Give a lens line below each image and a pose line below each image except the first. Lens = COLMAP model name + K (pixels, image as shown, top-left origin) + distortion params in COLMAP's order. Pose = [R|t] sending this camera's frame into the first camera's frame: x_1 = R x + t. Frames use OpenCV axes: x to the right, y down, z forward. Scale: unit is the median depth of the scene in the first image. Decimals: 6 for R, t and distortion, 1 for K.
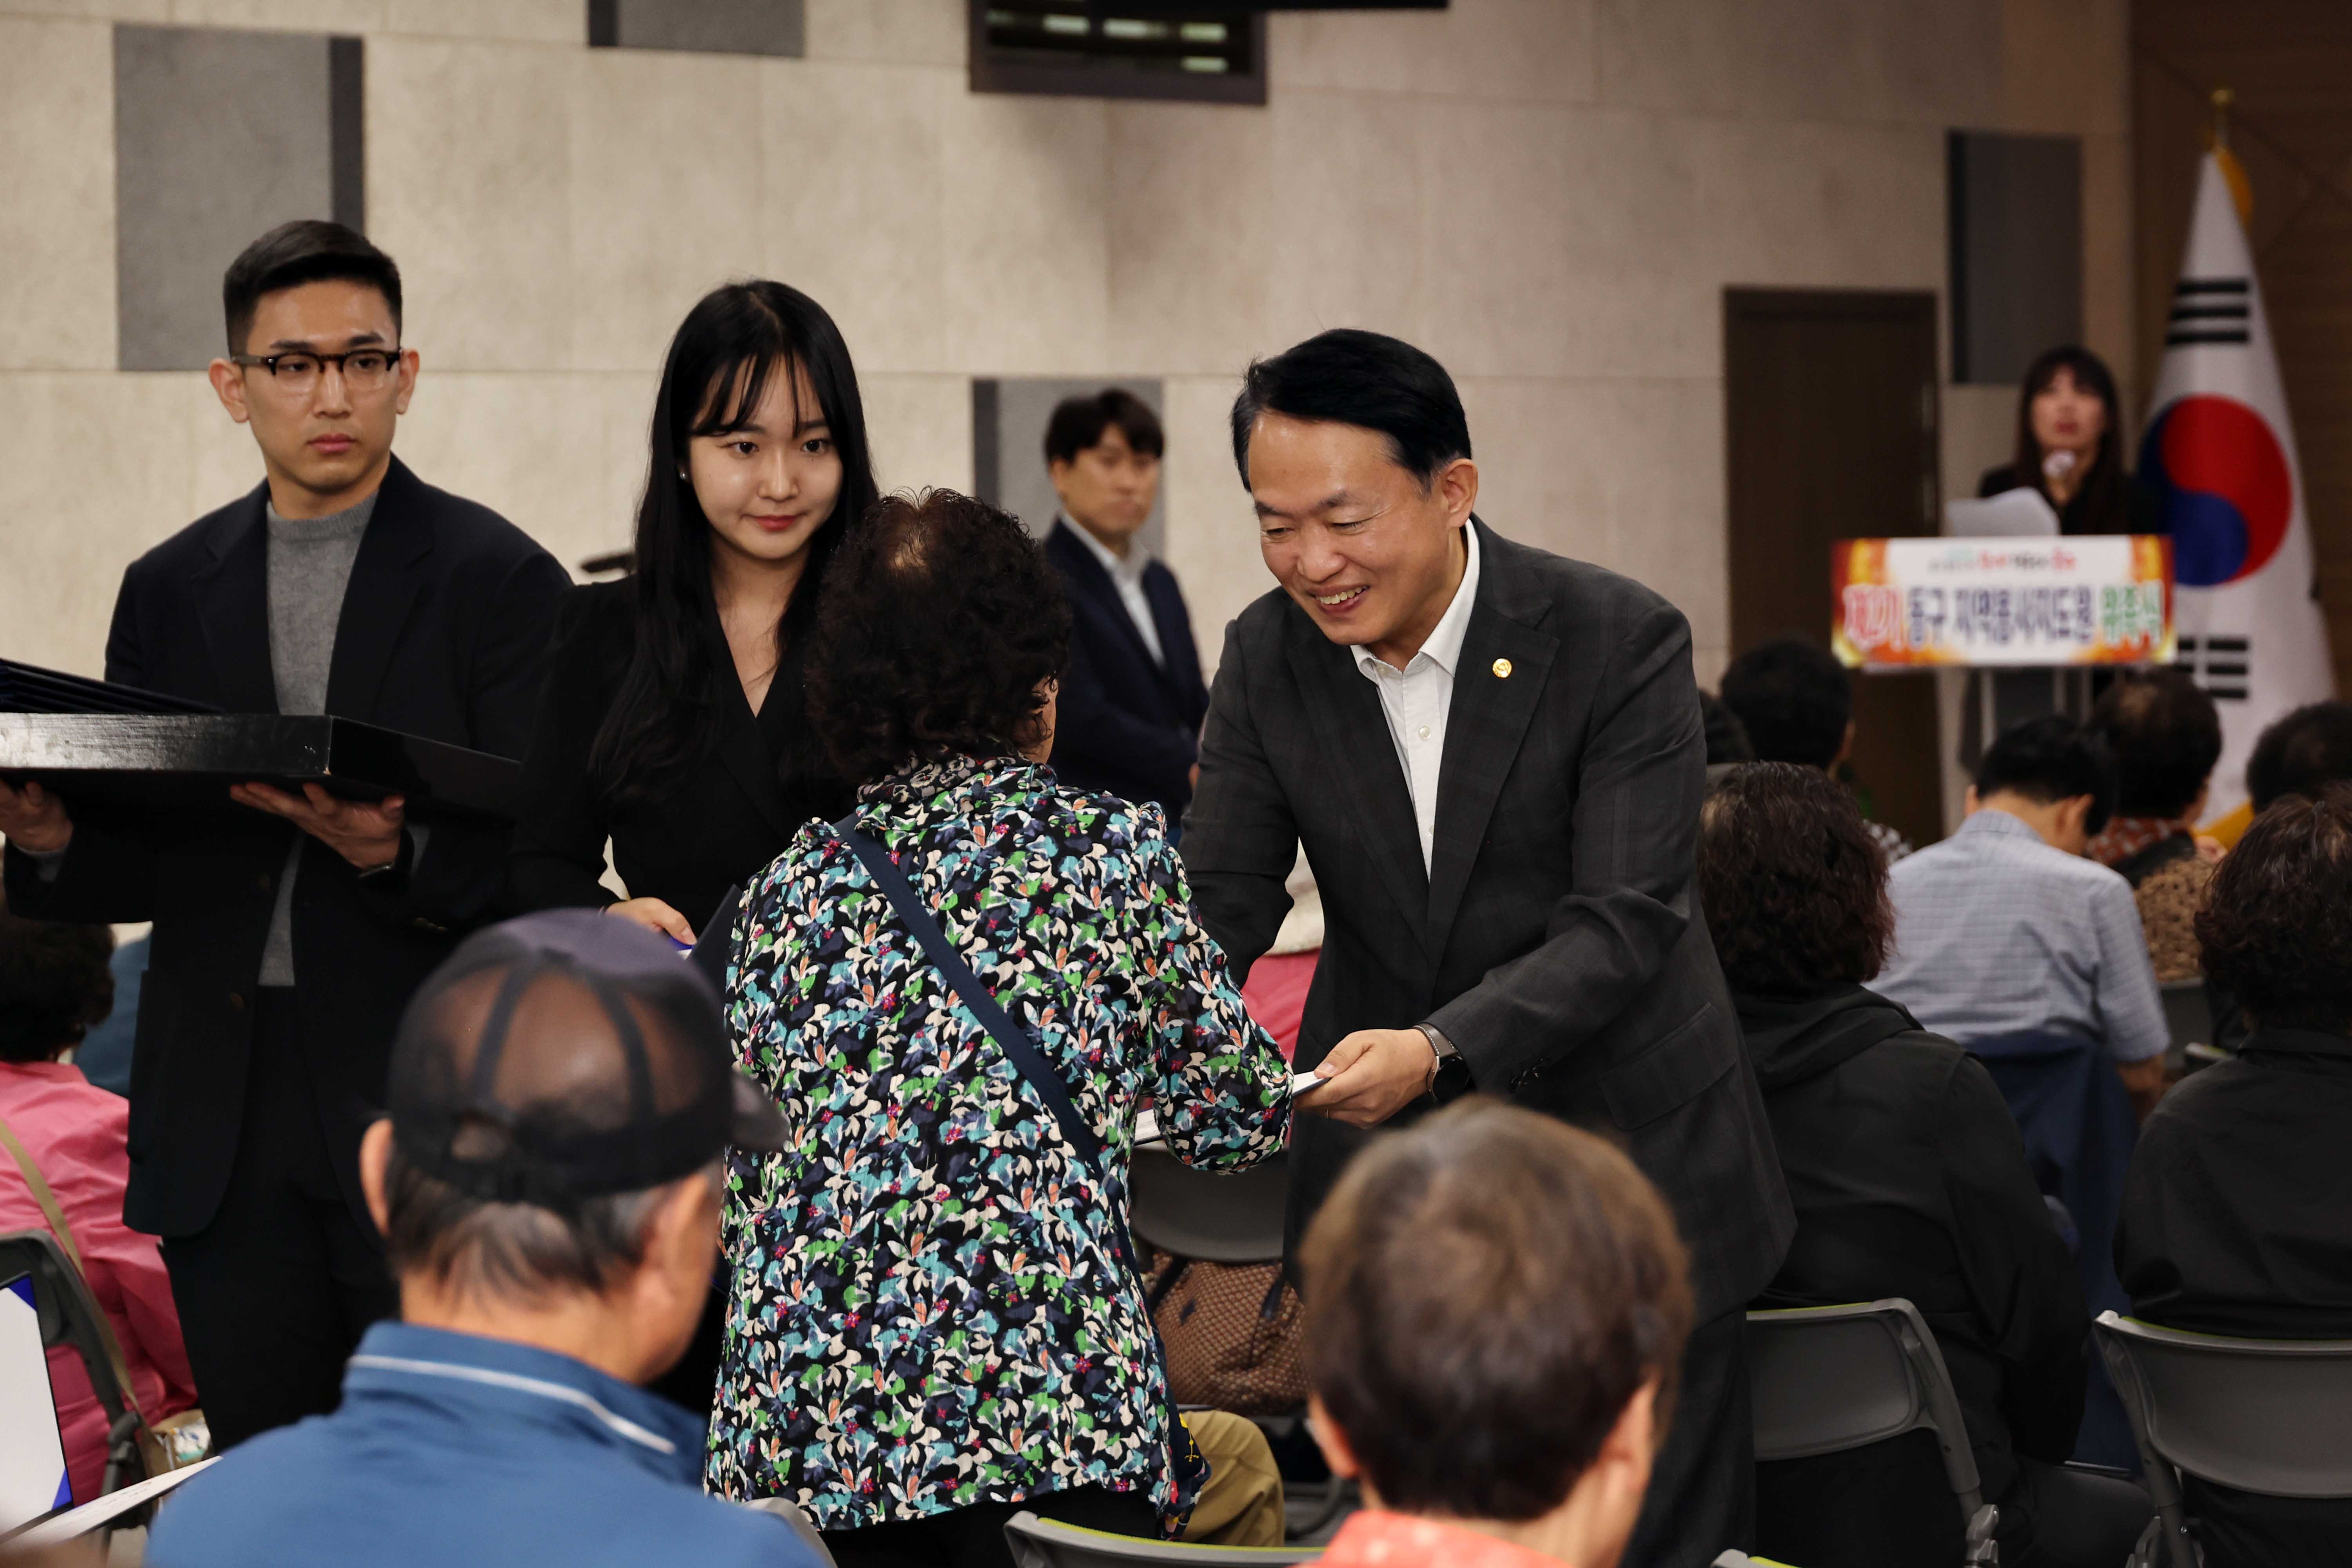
lens RADIAL K [[8060.5, 0, 1176.0], [0, 8060.5, 784.0], [0, 0, 1]] dist [-0.051971, -2.167576]
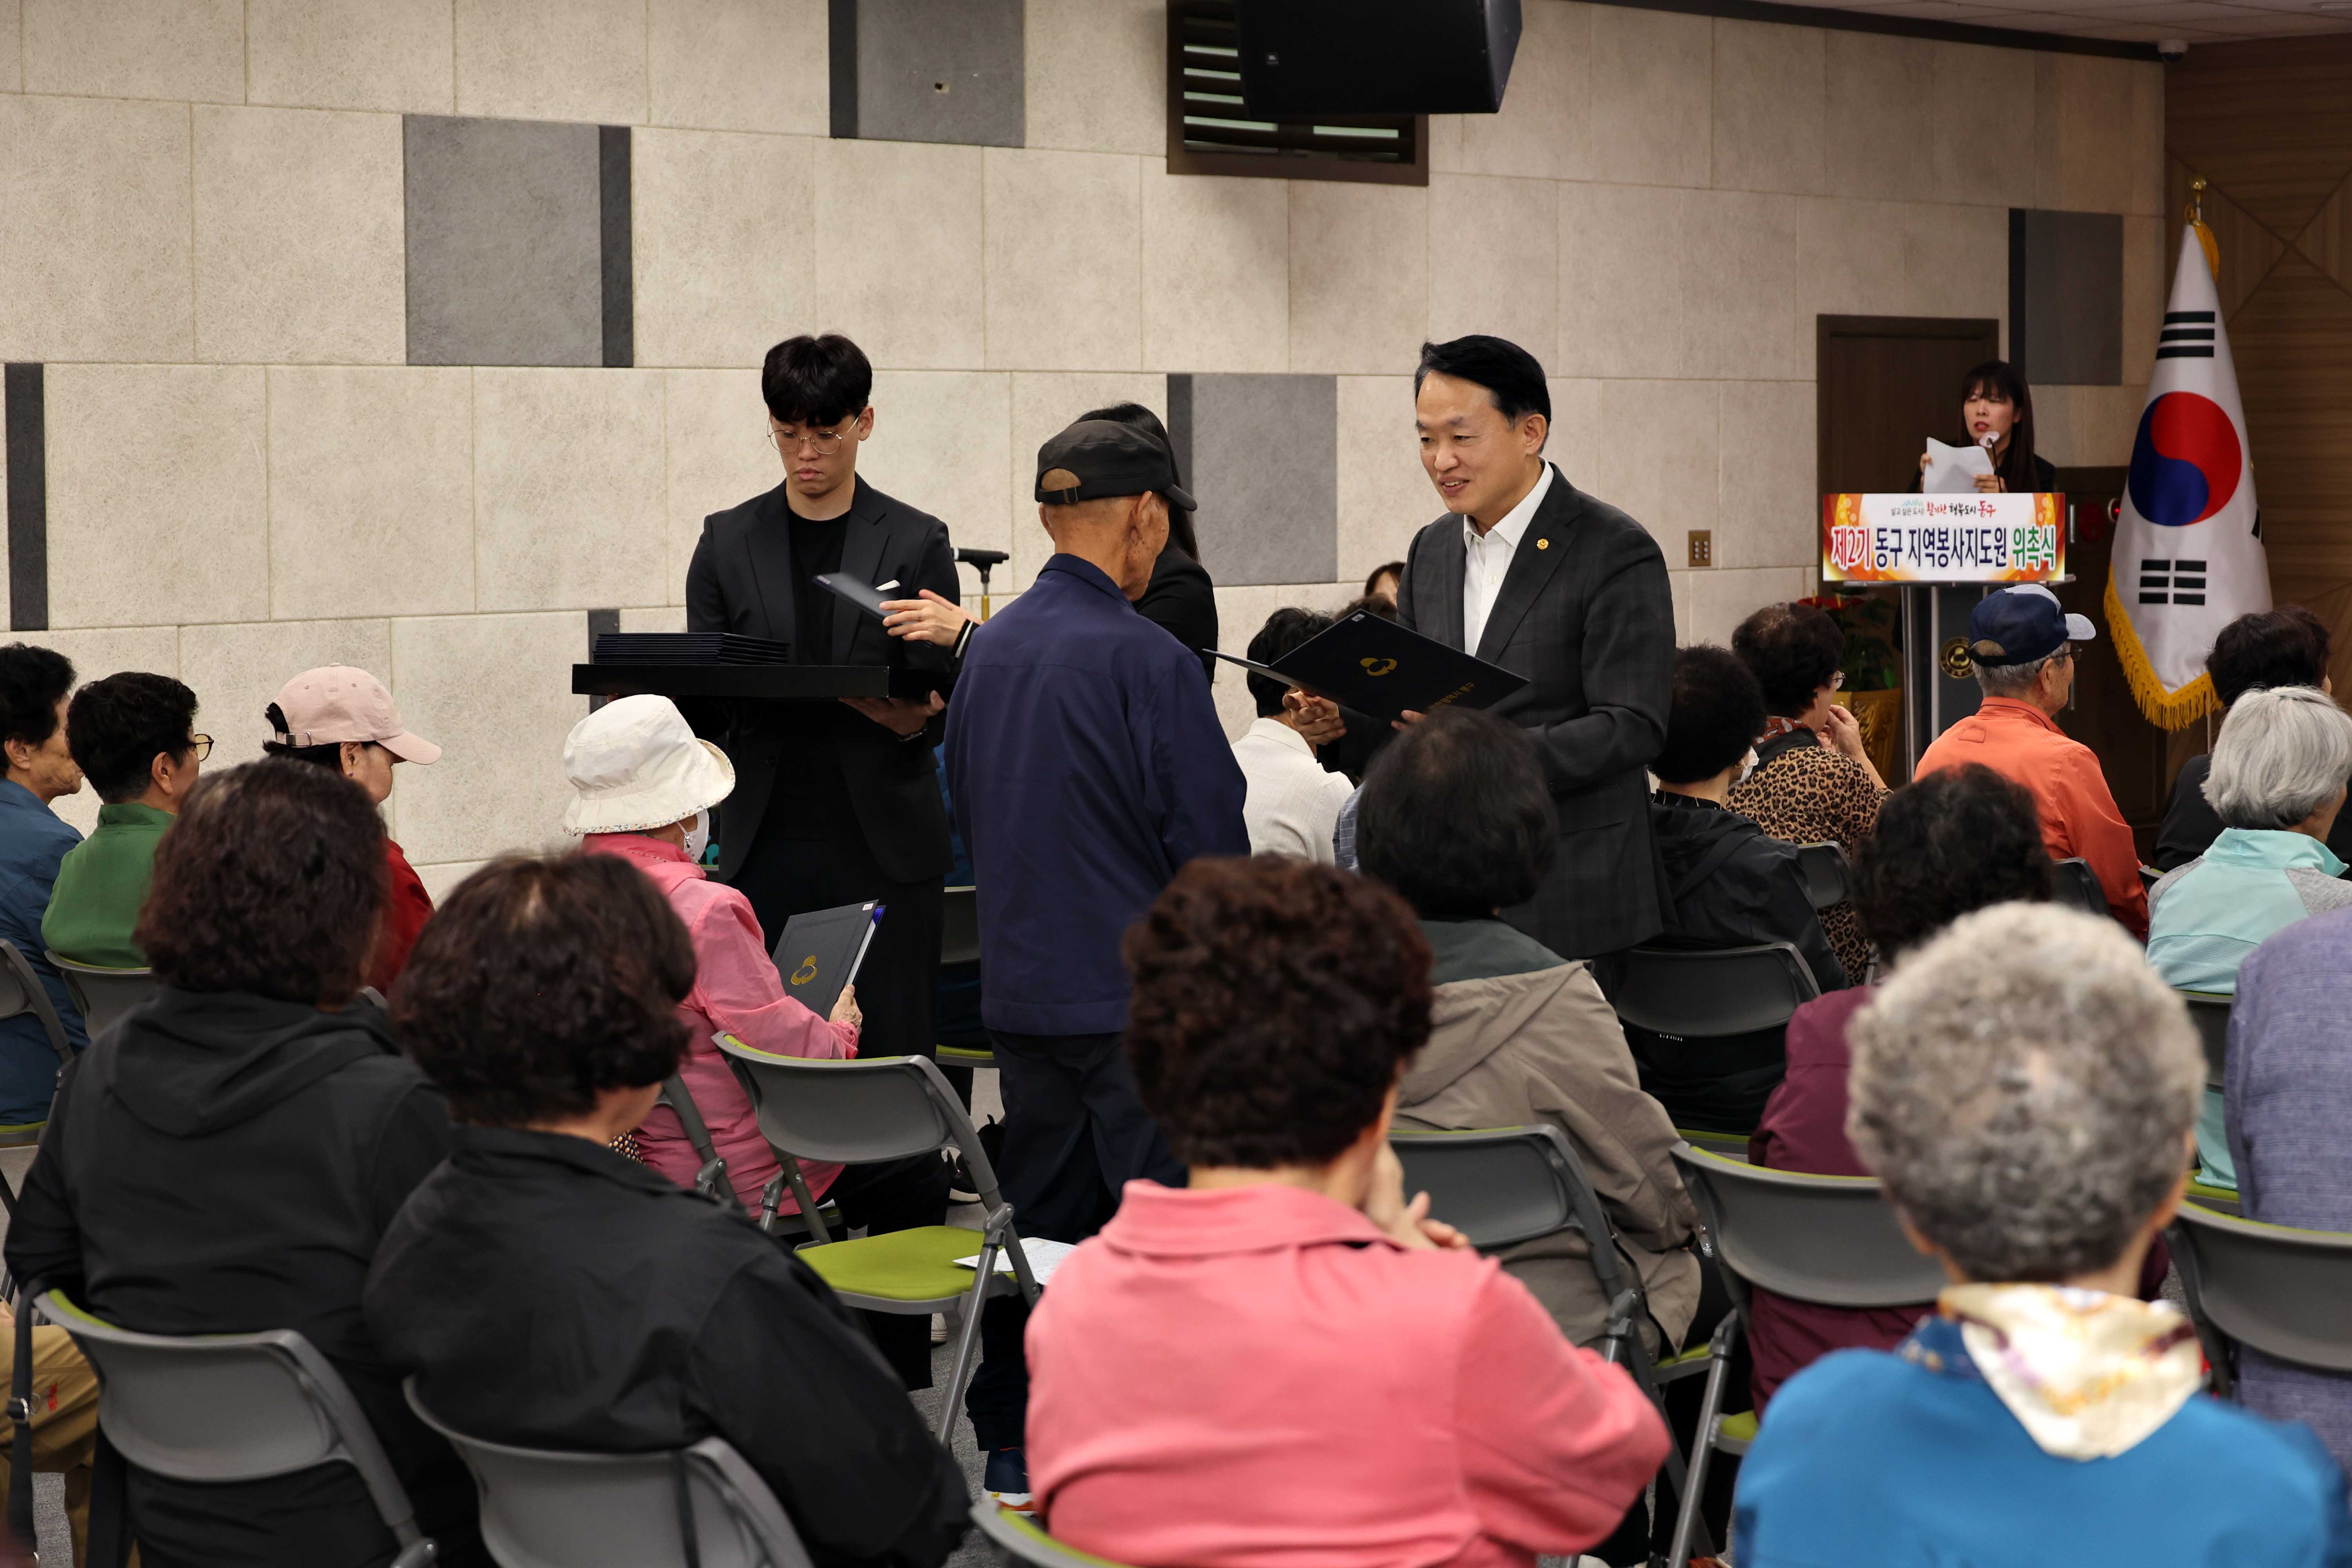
lens RADIAL K [[4654.0, 0, 1176.0], [0, 4654.0, 784.0], [0, 0, 1]] dist [-0.049536, 0.012006]
pose [[0.986265, 0.019362, -0.164033, 0.104159], [-0.013342, 0.999199, 0.037720, -0.008470], [0.164632, -0.035013, 0.985733, 0.175481]]
